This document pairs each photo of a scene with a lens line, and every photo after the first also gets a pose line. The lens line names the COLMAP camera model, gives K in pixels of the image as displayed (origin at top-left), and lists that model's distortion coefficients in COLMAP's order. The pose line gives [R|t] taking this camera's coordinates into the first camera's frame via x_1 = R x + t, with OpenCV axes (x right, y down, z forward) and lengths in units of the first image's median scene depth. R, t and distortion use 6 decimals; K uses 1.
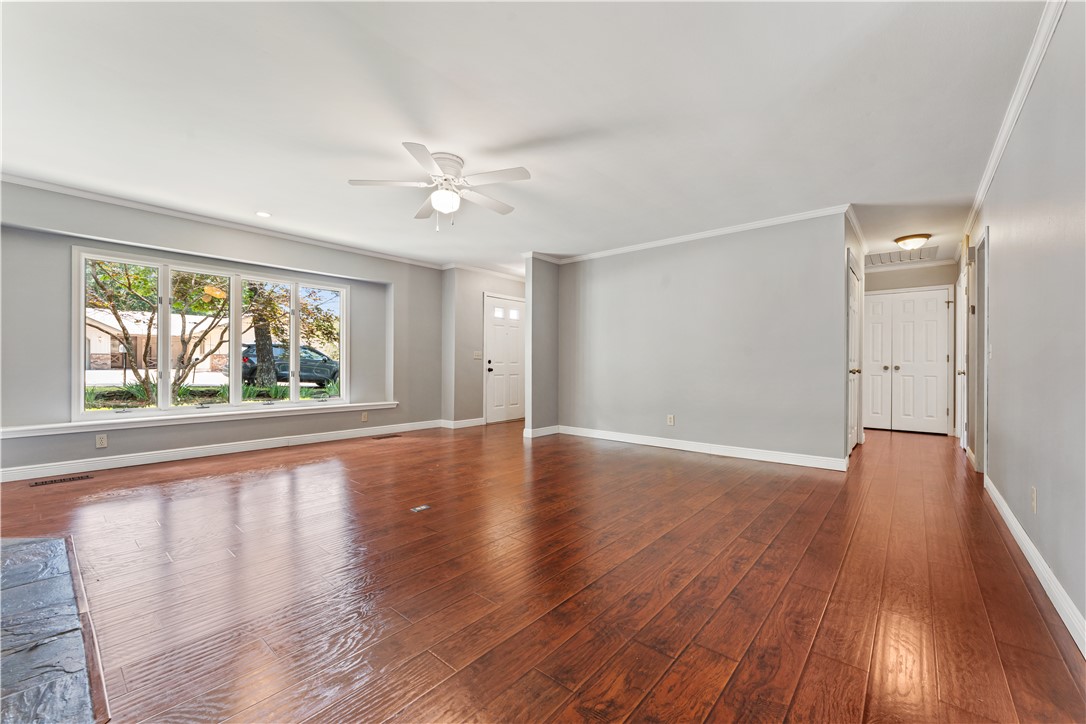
lens RADIAL K [[434.1, 0, 535.5], [0, 434.1, 360.0], [0, 0, 1]] dist [0.000072, -0.000118]
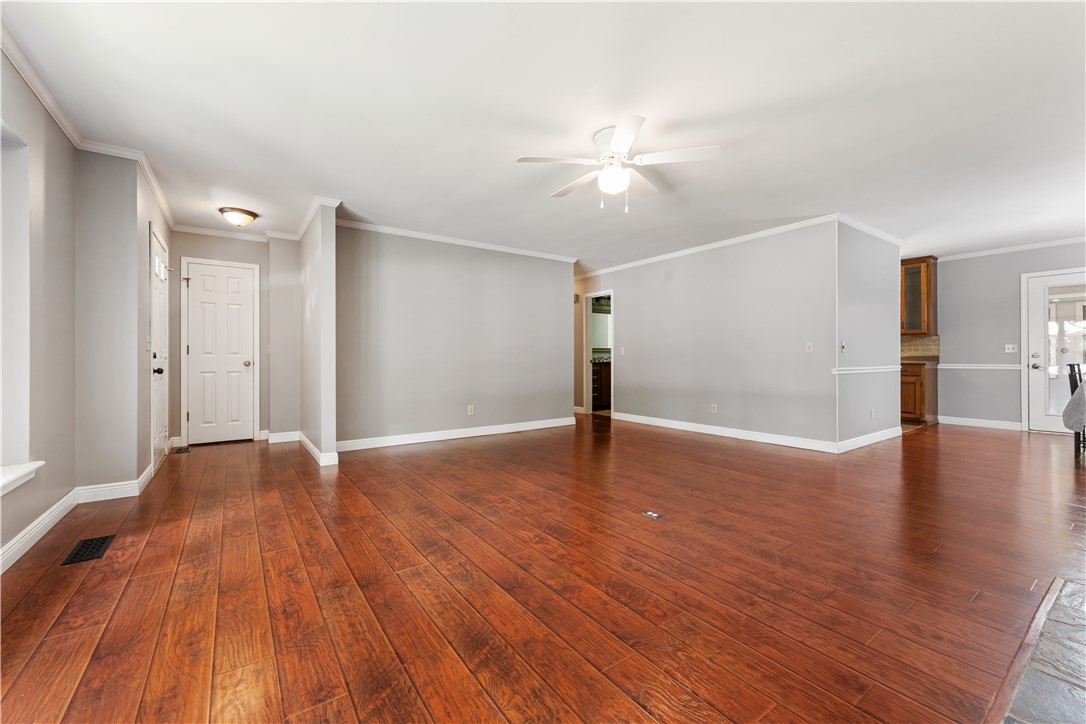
lens RADIAL K [[434.1, 0, 537.2], [0, 434.1, 361.9], [0, 0, 1]] dist [0.000072, -0.000118]
pose [[0.245188, -0.013482, 0.969382, -0.606597], [-0.000360, 0.999902, 0.013997, 0.002961], [-0.969476, -0.003781, 0.245159, 0.507569]]
